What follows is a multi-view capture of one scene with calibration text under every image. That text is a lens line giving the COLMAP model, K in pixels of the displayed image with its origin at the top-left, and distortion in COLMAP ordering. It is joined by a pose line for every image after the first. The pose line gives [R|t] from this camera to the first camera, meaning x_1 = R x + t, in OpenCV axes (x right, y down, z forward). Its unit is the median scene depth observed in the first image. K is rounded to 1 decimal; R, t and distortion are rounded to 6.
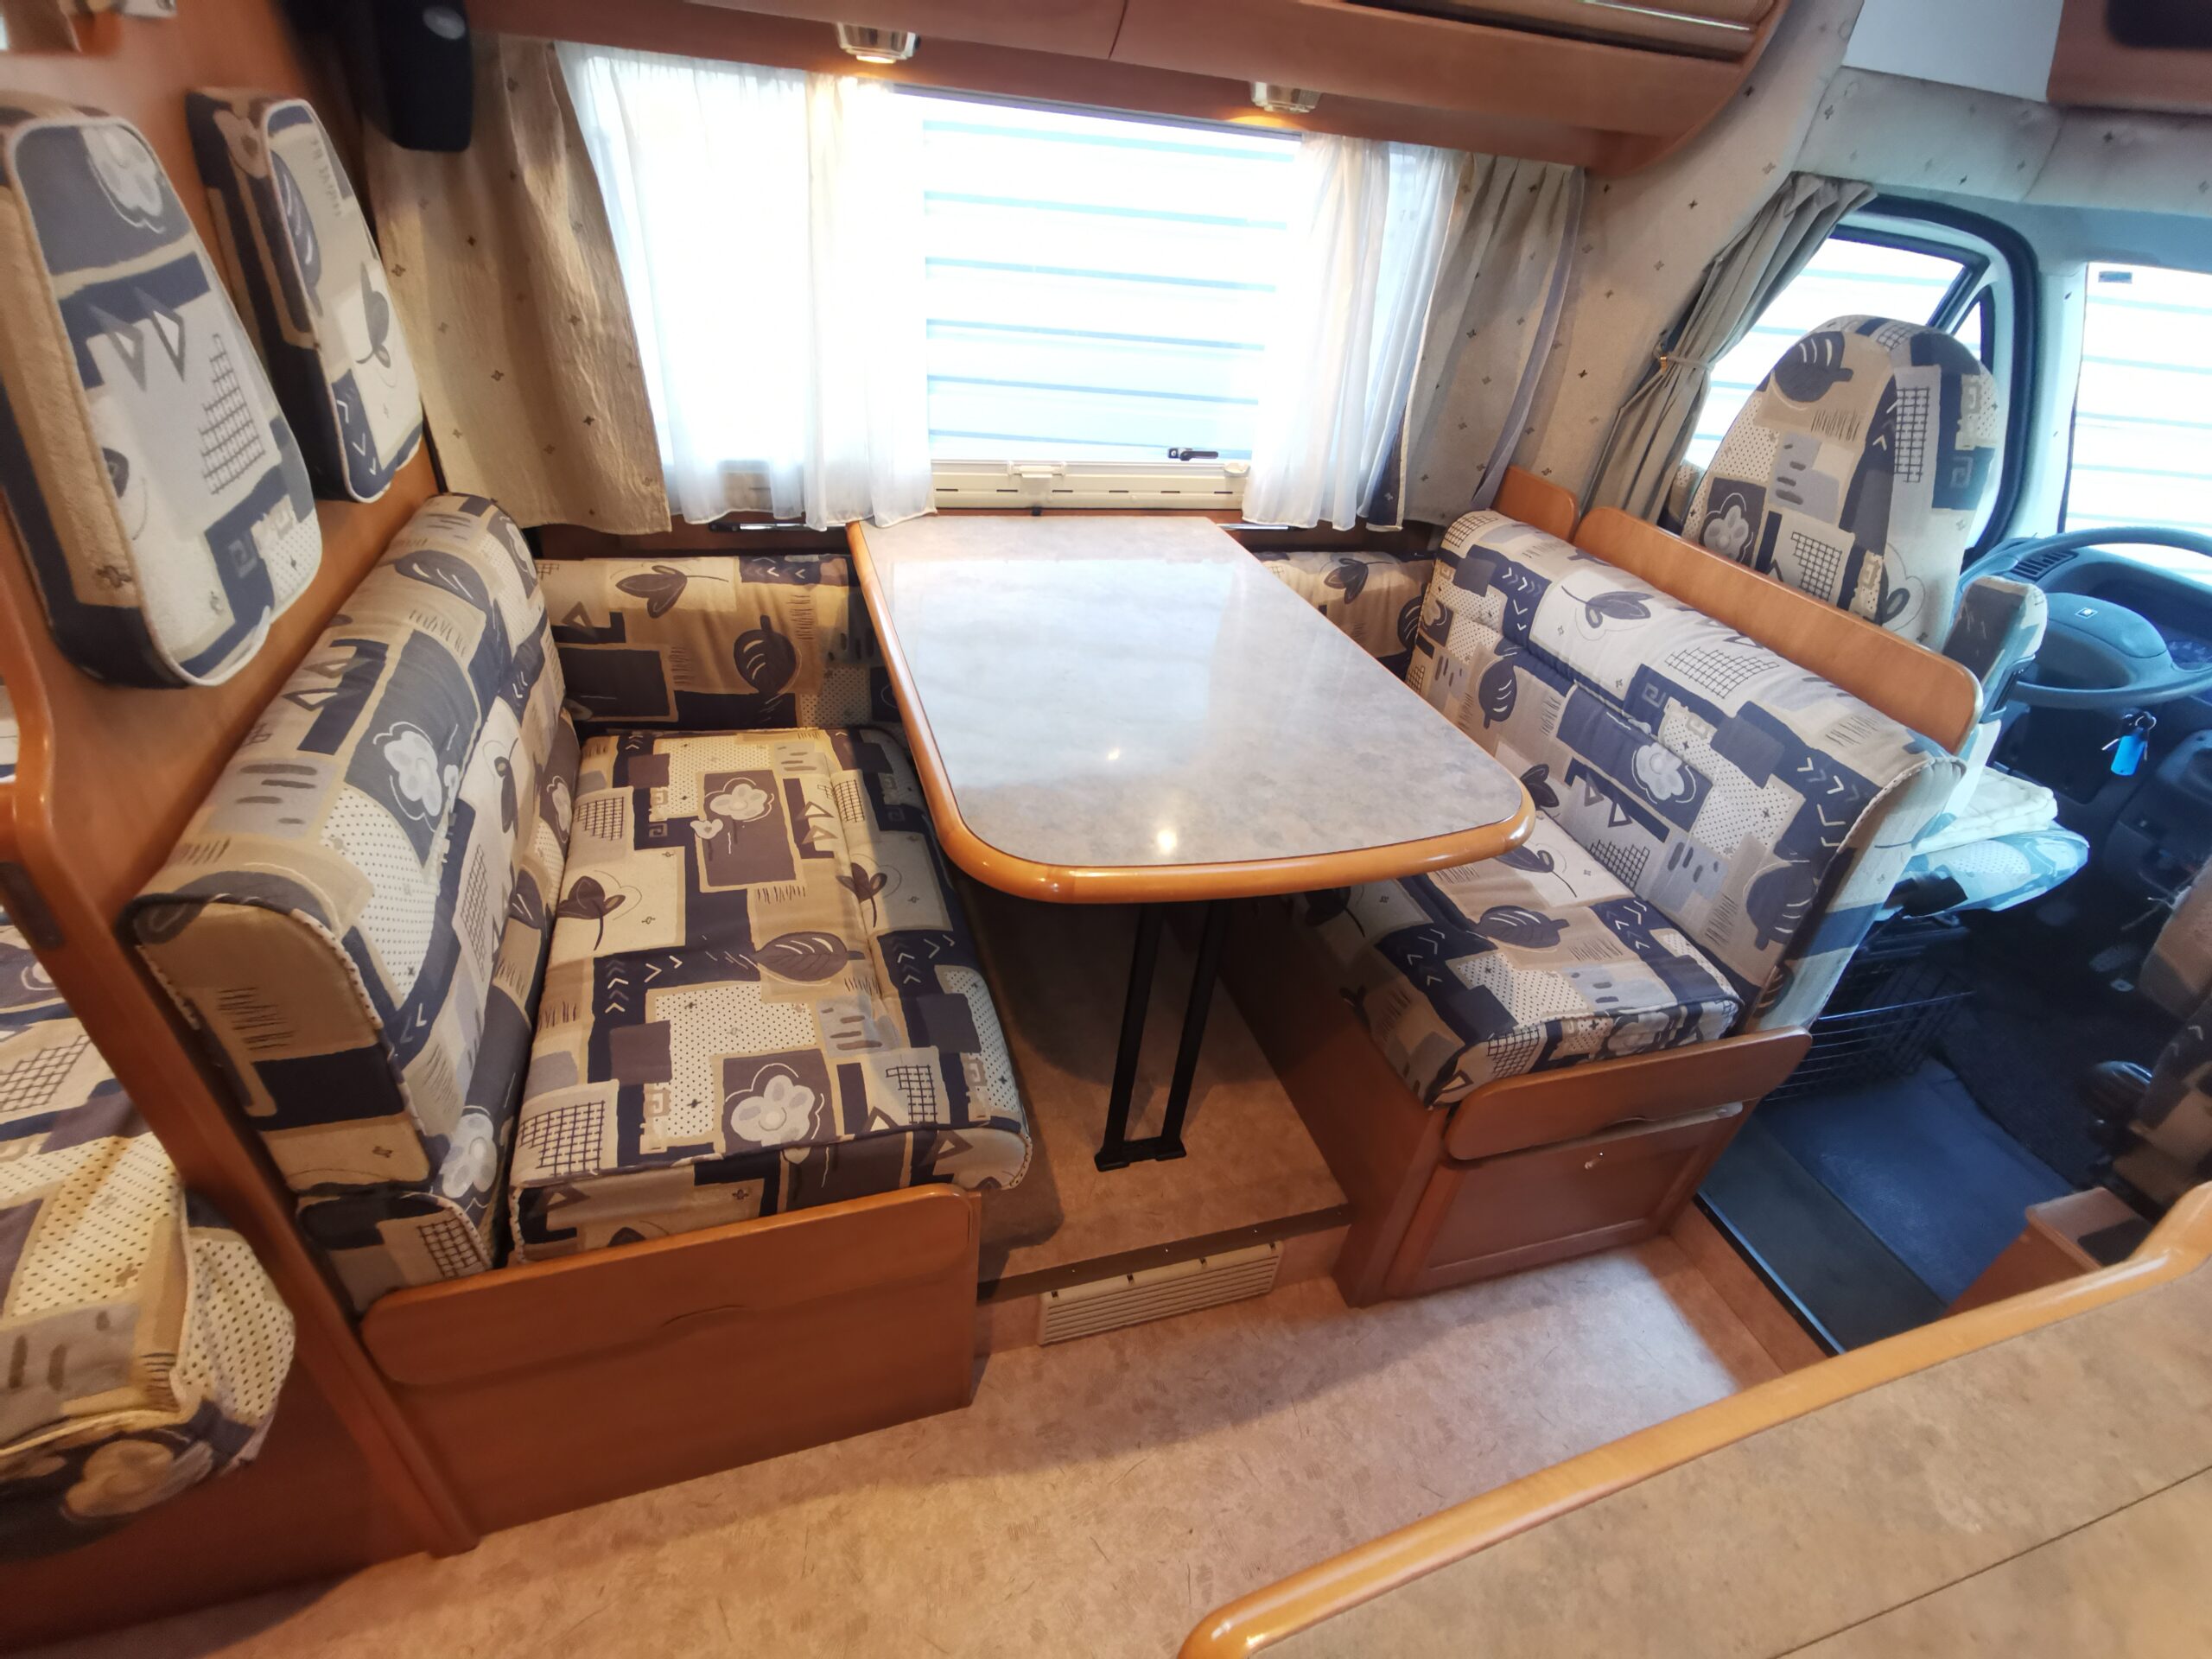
lens RADIAL K [[1014.0, 0, 1094.8], [0, 1014.0, 845.2], [0, 0, 1]] dist [-0.004404, 0.000365]
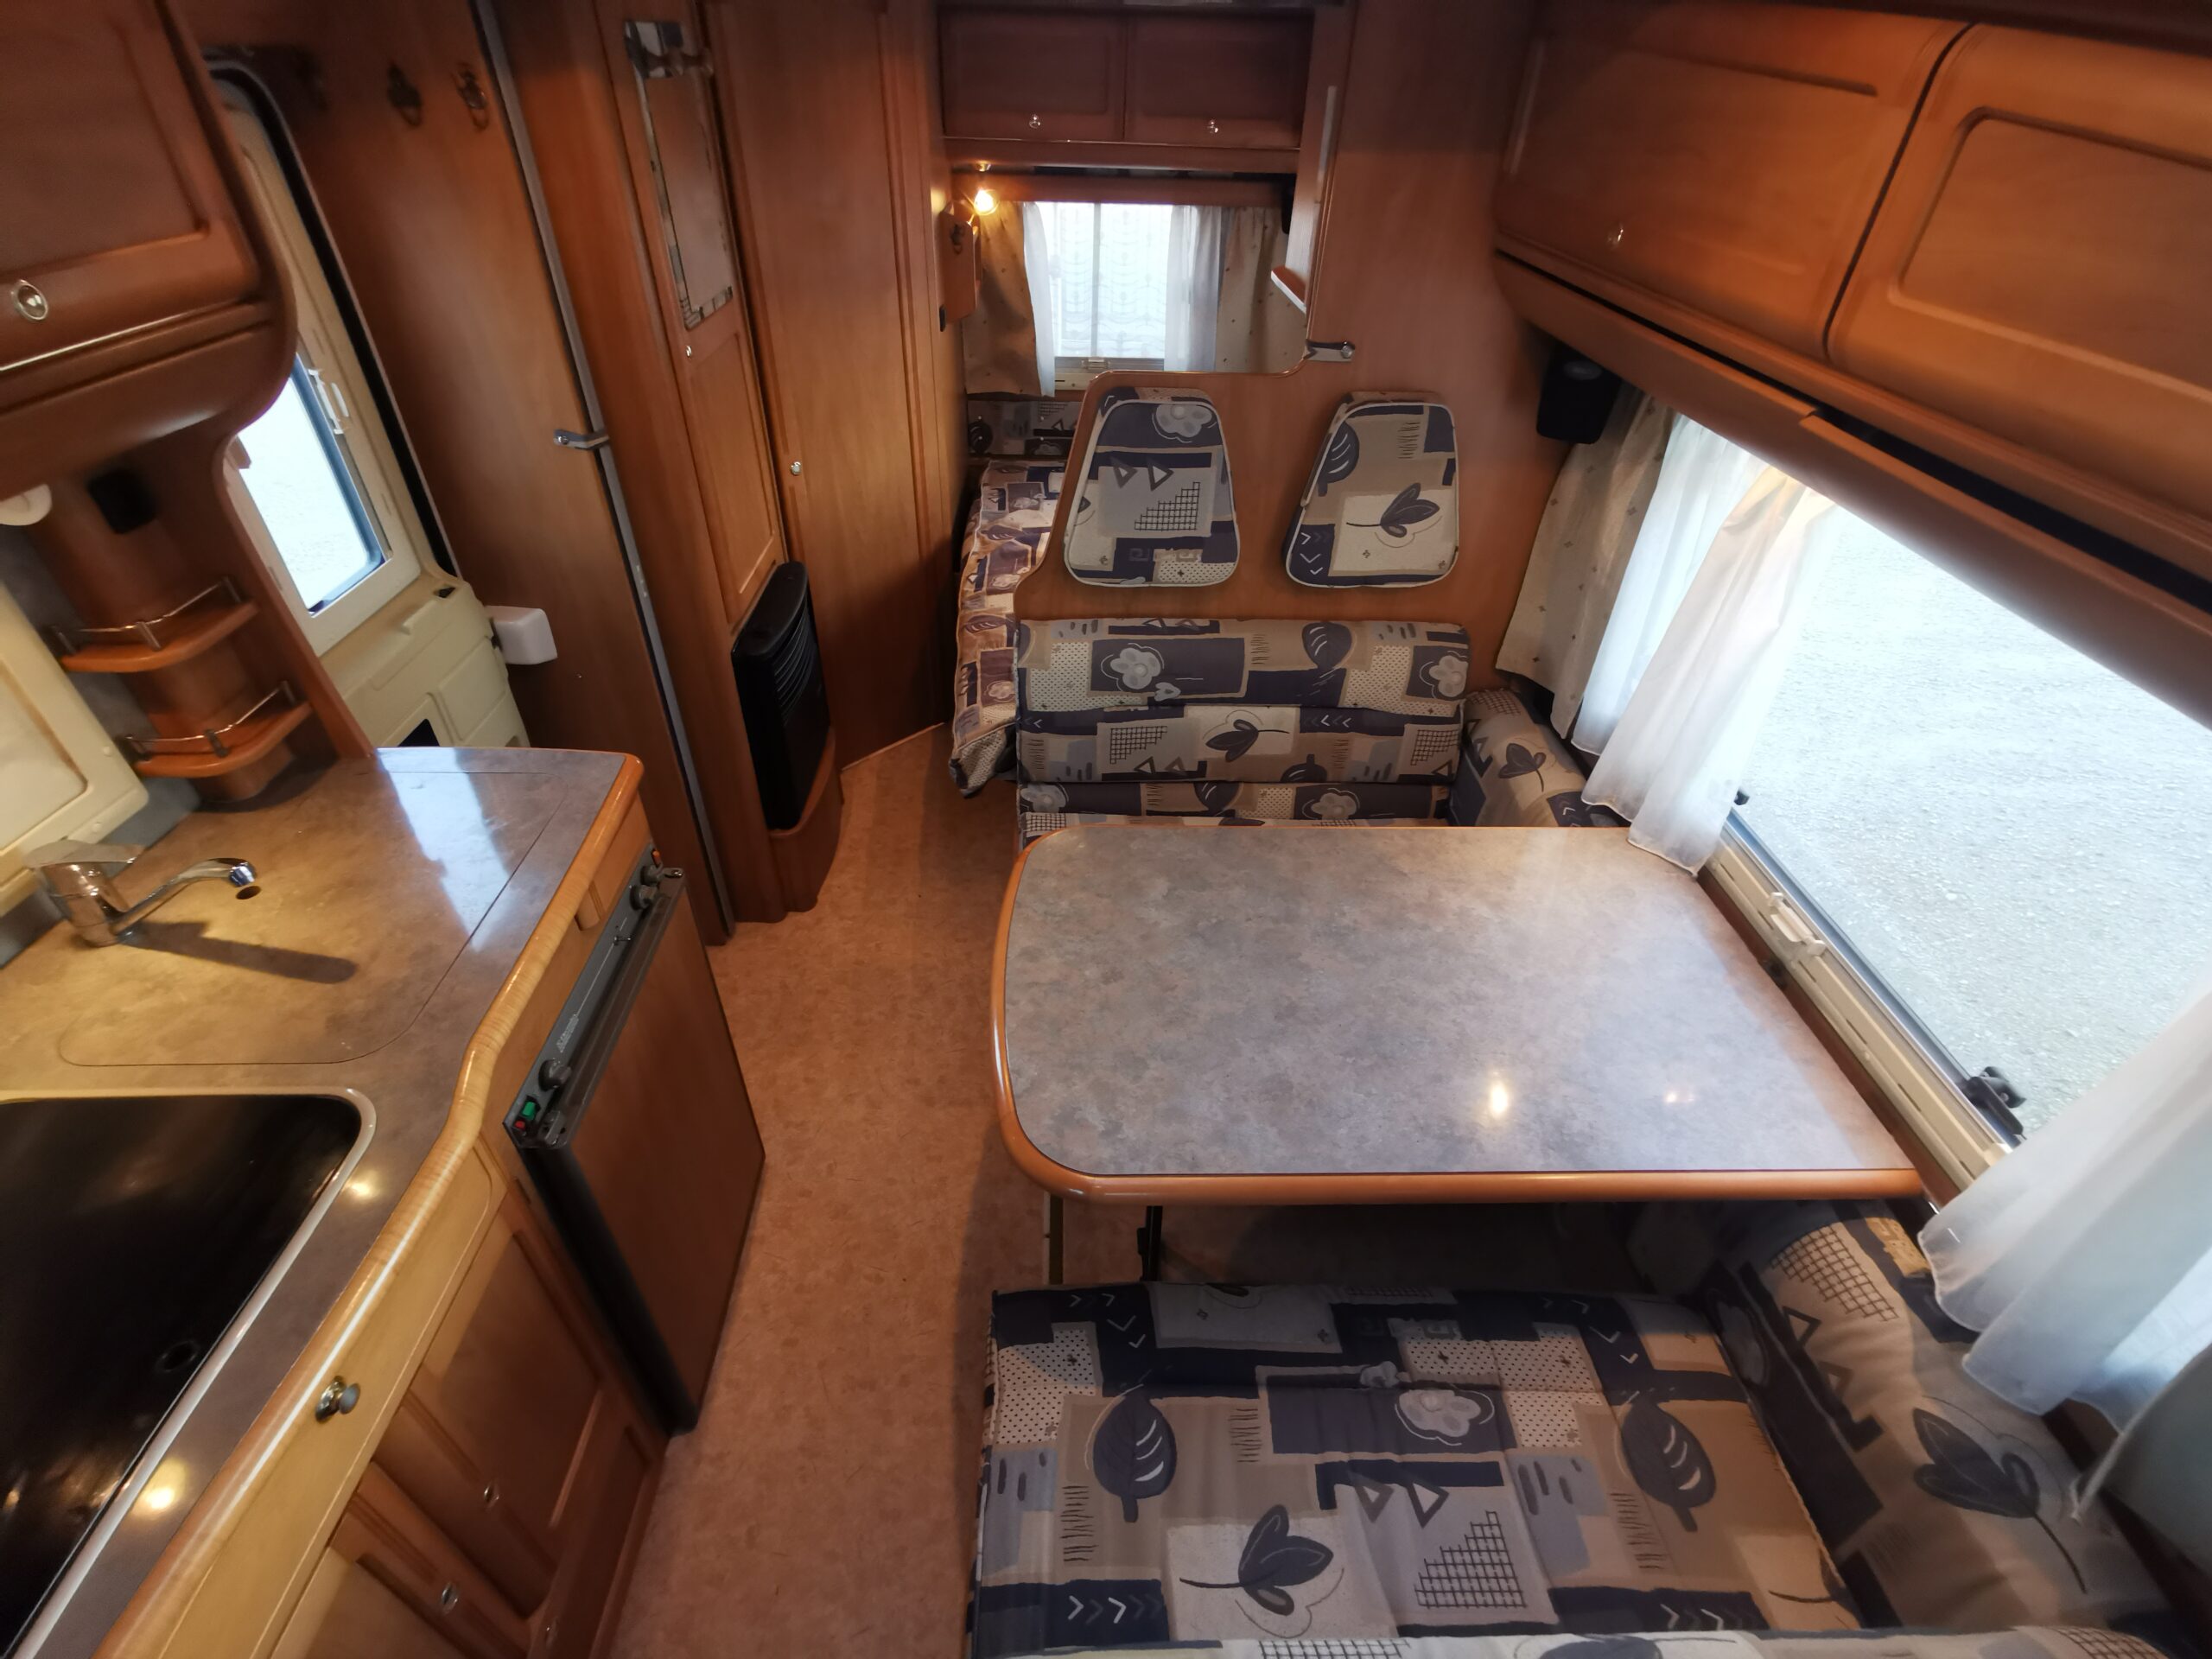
lens RADIAL K [[1023.5, 0, 1095.9], [0, 1023.5, 840.4], [0, 0, 1]] dist [-0.009455, 0.015323]
pose [[-0.266078, 0.509261, -0.818447, 0.822023], [-0.589222, 0.586044, 0.556210, -0.626454], [0.762902, 0.630242, 0.144135, 0.522544]]
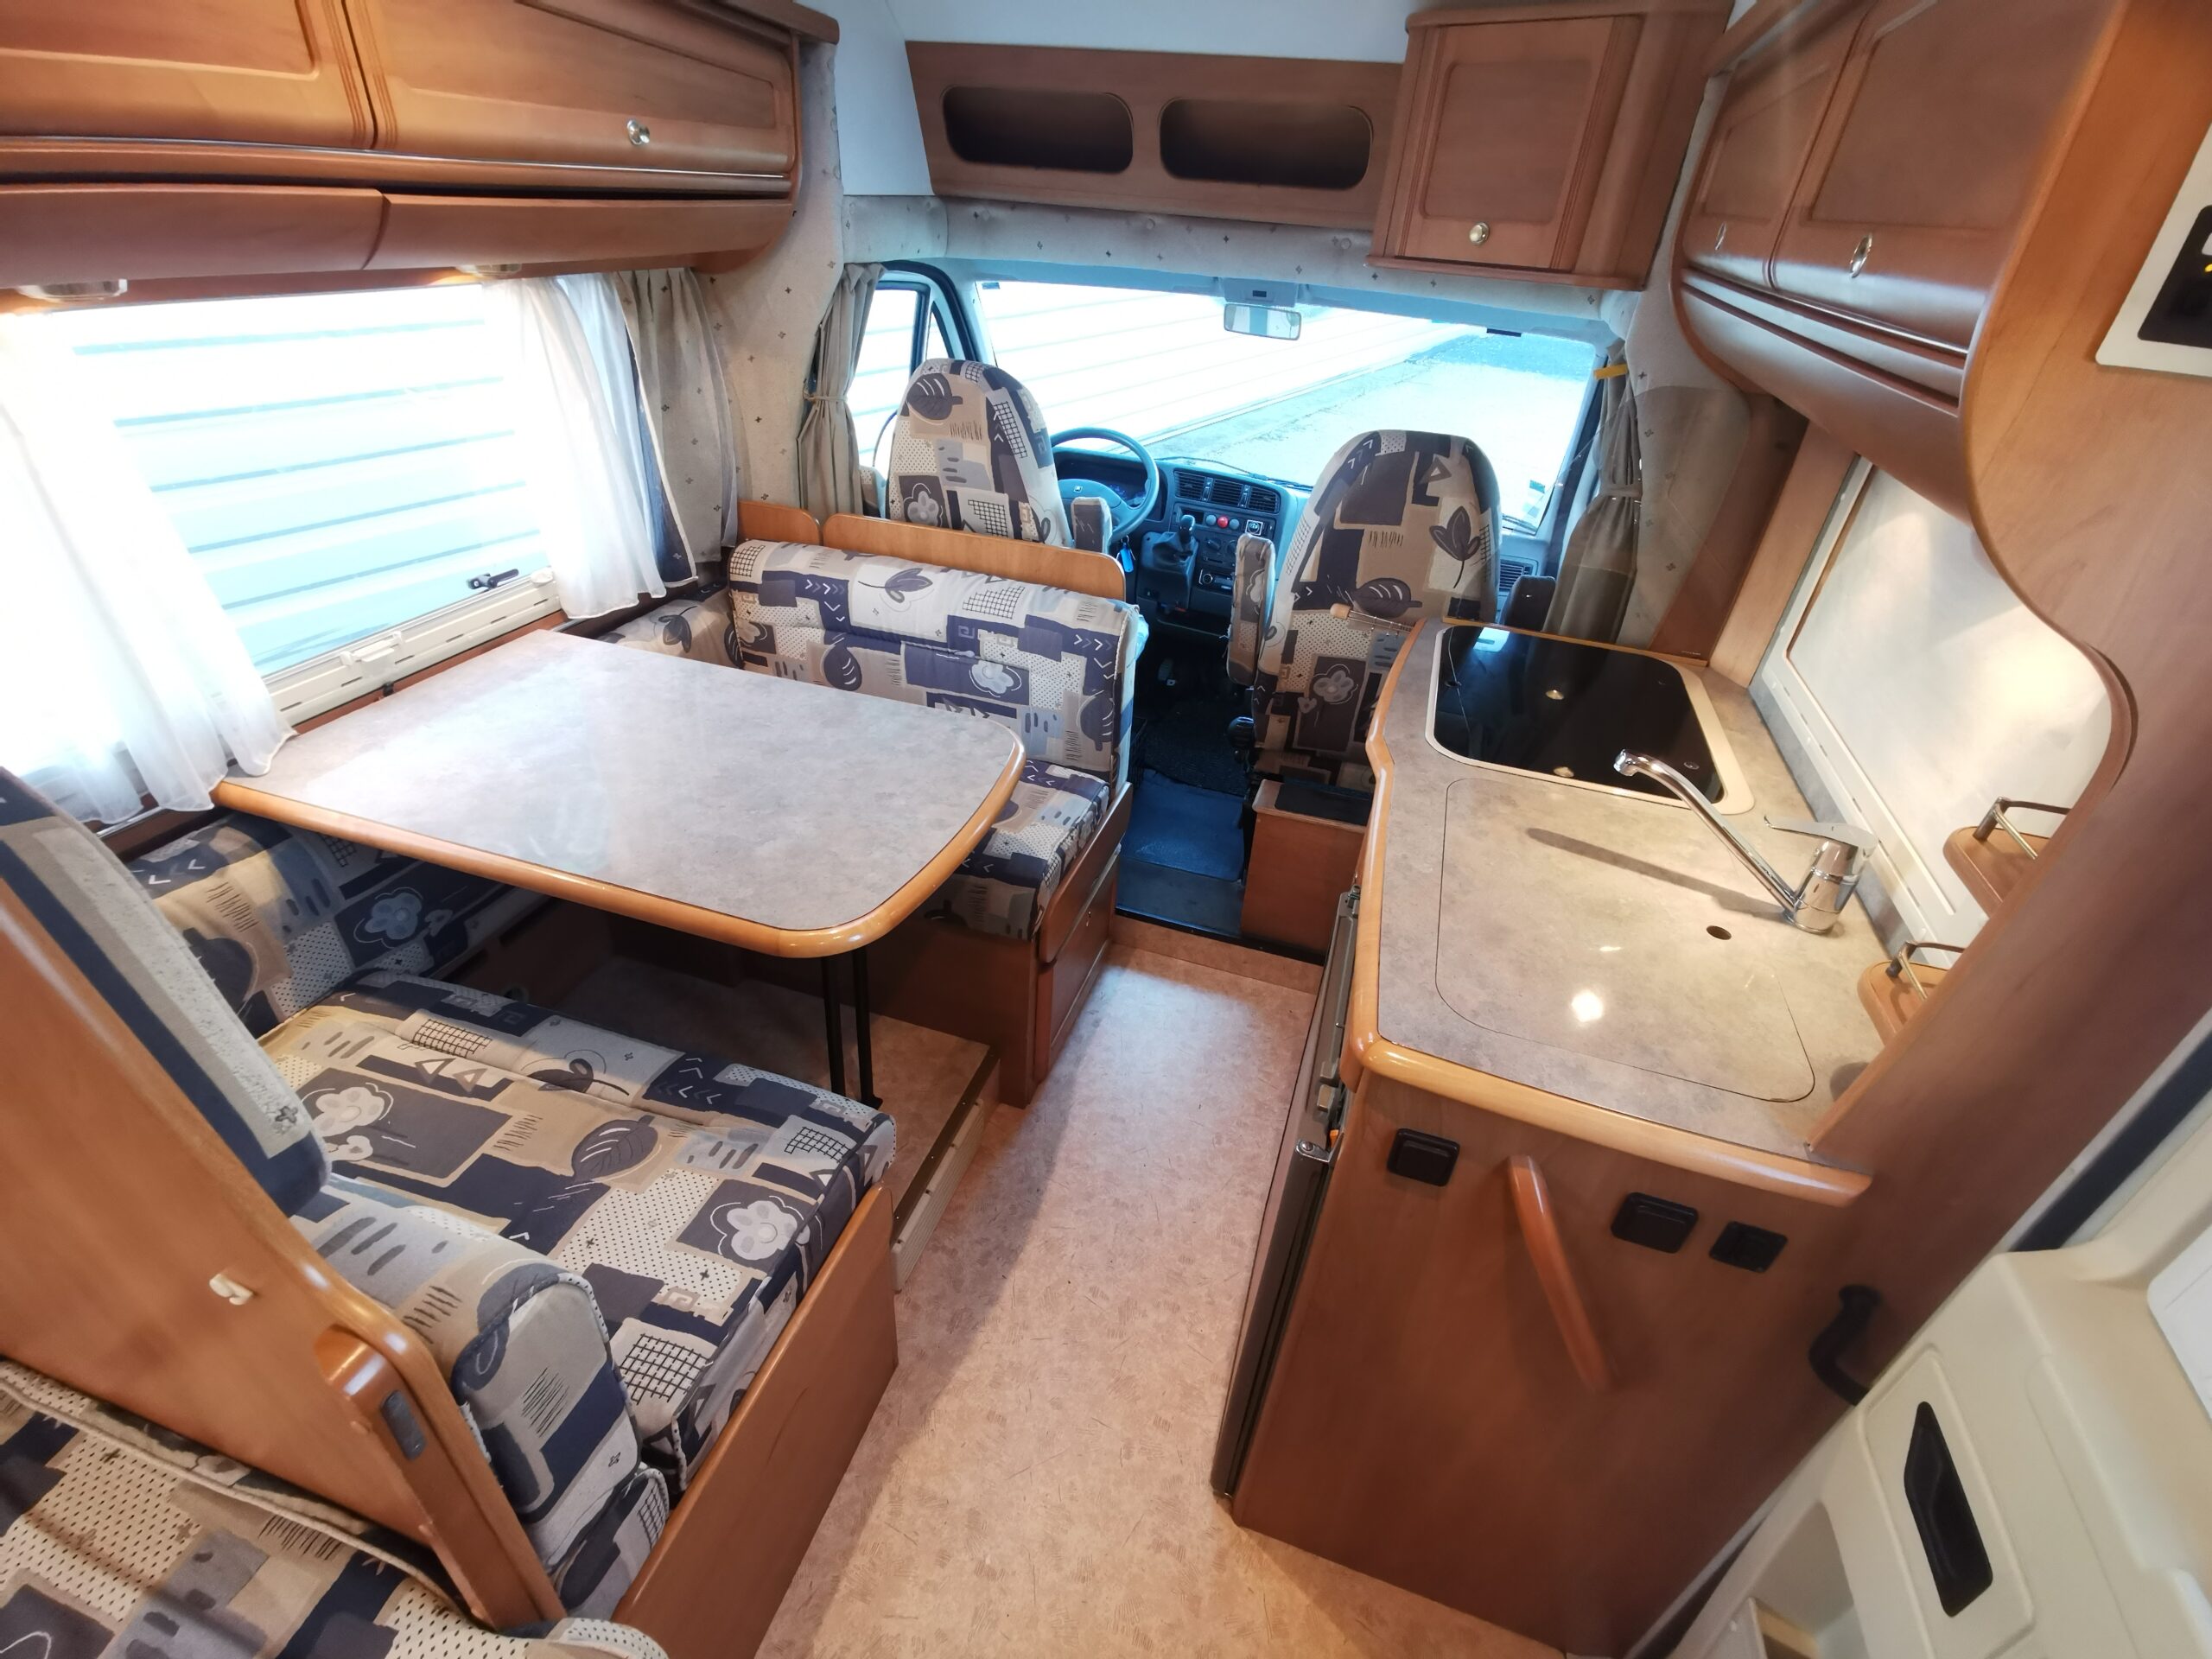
lens RADIAL K [[1015.8, 0, 1095.0], [0, 1015.8, 839.7], [0, 0, 1]] dist [-0.006906, 0.011358]
pose [[0.571289, -0.495949, 0.653960, -0.451513], [0.461622, 0.852971, 0.243609, -0.163491], [-0.678627, 0.162711, 0.716234, -0.131028]]
